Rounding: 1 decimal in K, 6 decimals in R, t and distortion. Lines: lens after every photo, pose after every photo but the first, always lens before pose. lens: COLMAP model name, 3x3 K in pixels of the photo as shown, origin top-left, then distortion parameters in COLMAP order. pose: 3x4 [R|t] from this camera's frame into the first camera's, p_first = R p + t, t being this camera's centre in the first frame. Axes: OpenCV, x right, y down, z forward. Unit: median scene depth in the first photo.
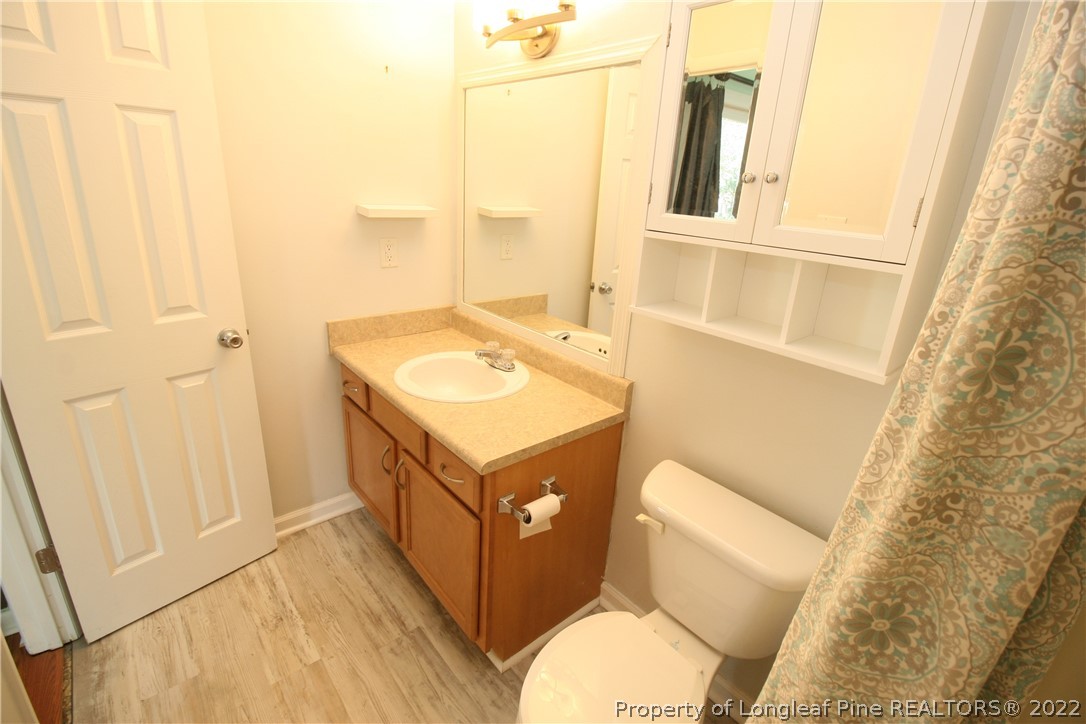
lens RADIAL K [[498.1, 0, 543.8], [0, 498.1, 356.5], [0, 0, 1]] dist [-0.001992, -0.011624]
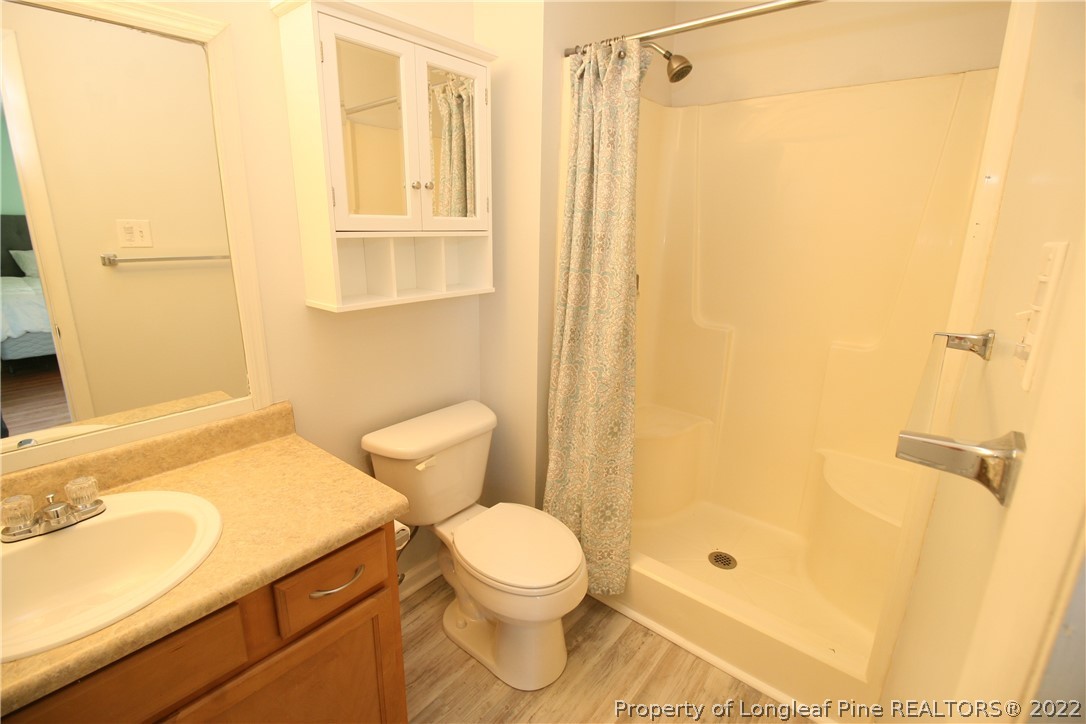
lens RADIAL K [[498.1, 0, 542.7], [0, 498.1, 358.4], [0, 0, 1]] dist [-0.001992, -0.011624]
pose [[-0.193865, -0.322130, 0.926633, -0.716379], [0.290382, 0.883384, 0.367847, -0.211618], [-0.937067, 0.340390, -0.077717, 0.585124]]
